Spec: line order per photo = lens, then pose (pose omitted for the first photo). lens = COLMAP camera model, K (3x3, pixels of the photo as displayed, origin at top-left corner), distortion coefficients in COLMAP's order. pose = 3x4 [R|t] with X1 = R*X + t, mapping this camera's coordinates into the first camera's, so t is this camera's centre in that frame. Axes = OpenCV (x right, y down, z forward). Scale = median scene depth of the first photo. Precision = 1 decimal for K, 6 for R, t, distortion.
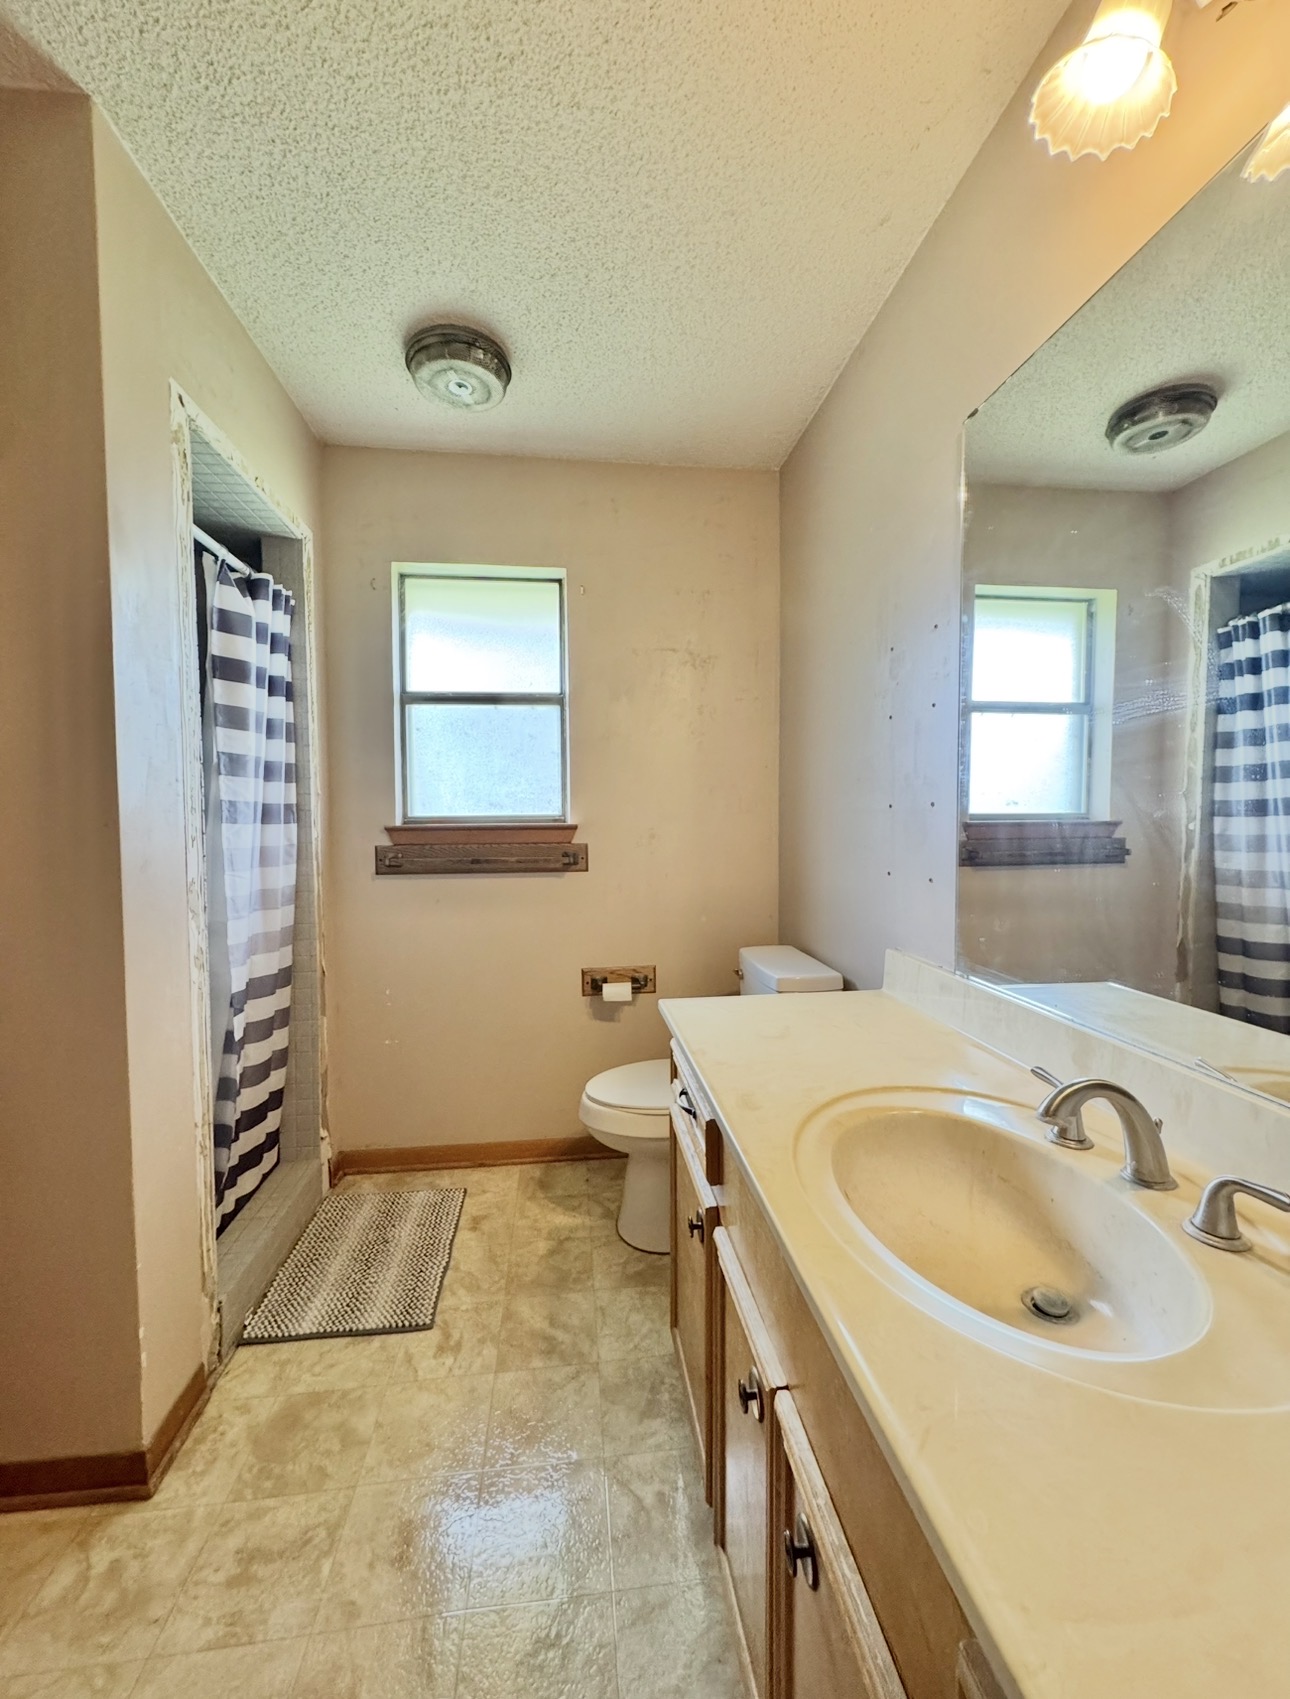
lens RADIAL K [[693.5, 0, 639.4], [0, 693.5, 844.3], [0, 0, 1]] dist [-0.001354, -0.000172]
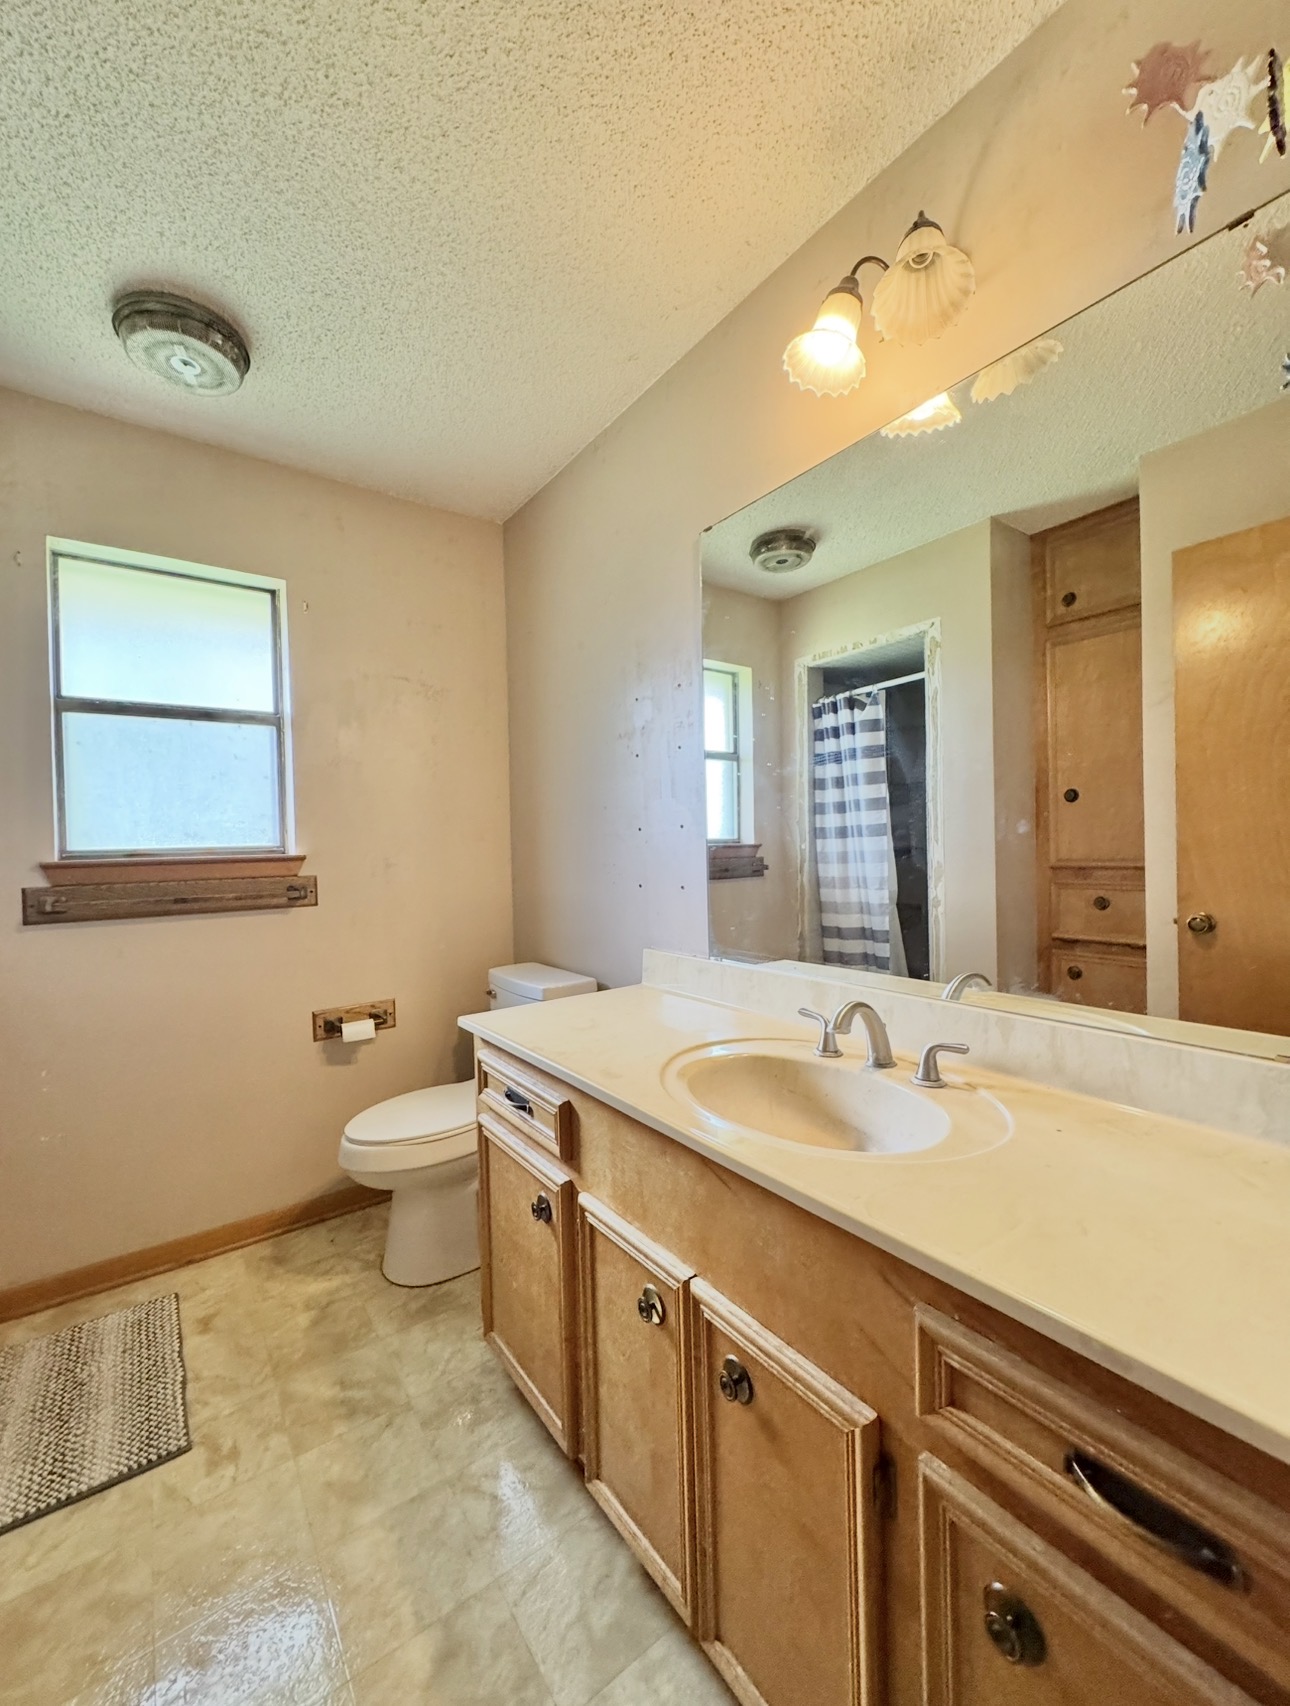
lens RADIAL K [[696.4, 0, 647.2], [0, 696.4, 851.1], [0, 0, 1]] dist [-0.001354, -0.000172]
pose [[0.866528, -0.020072, 0.498724, -0.176559], [0.041514, 0.998627, -0.031938, 0.016441], [-0.497399, 0.048380, 0.866172, -0.035609]]
